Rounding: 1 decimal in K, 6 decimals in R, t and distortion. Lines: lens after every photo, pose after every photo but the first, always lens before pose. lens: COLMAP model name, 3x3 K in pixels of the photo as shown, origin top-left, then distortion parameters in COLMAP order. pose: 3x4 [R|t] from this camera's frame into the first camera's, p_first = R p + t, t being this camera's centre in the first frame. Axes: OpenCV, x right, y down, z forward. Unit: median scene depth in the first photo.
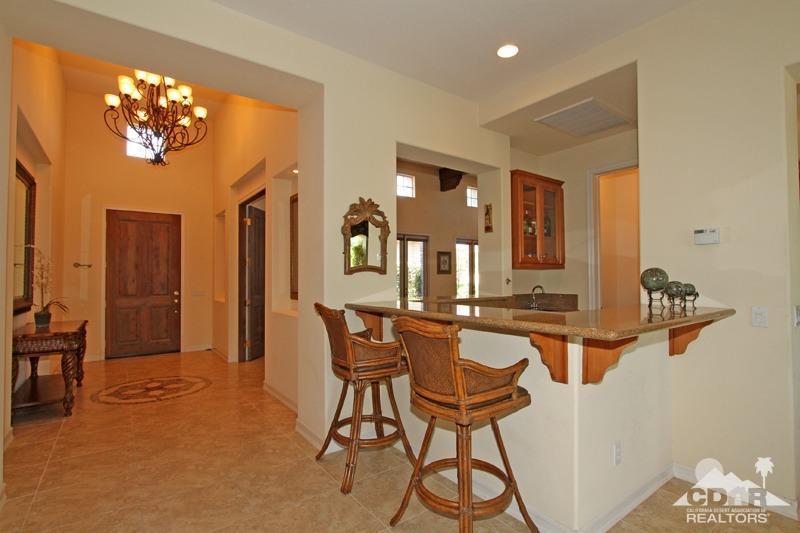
lens RADIAL K [[400.9, 0, 404.1], [0, 400.9, 271.2], [0, 0, 1]] dist [-0.004138, -0.000246]
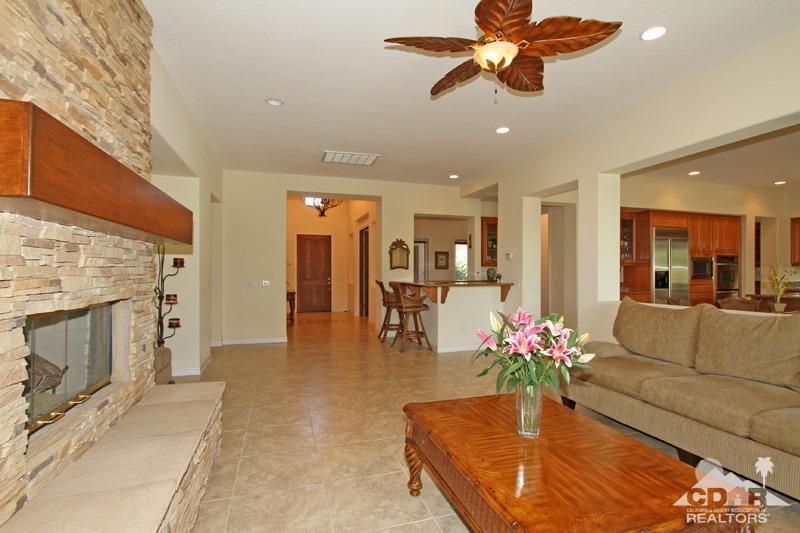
lens RADIAL K [[400.9, 0, 404.1], [0, 400.9, 271.2], [0, 0, 1]] dist [-0.004138, -0.000246]
pose [[0.948382, 0.004602, -0.317097, 0.591547], [0.001423, 0.999823, 0.018765, -0.022838], [0.317127, -0.018248, 0.948208, -1.105181]]
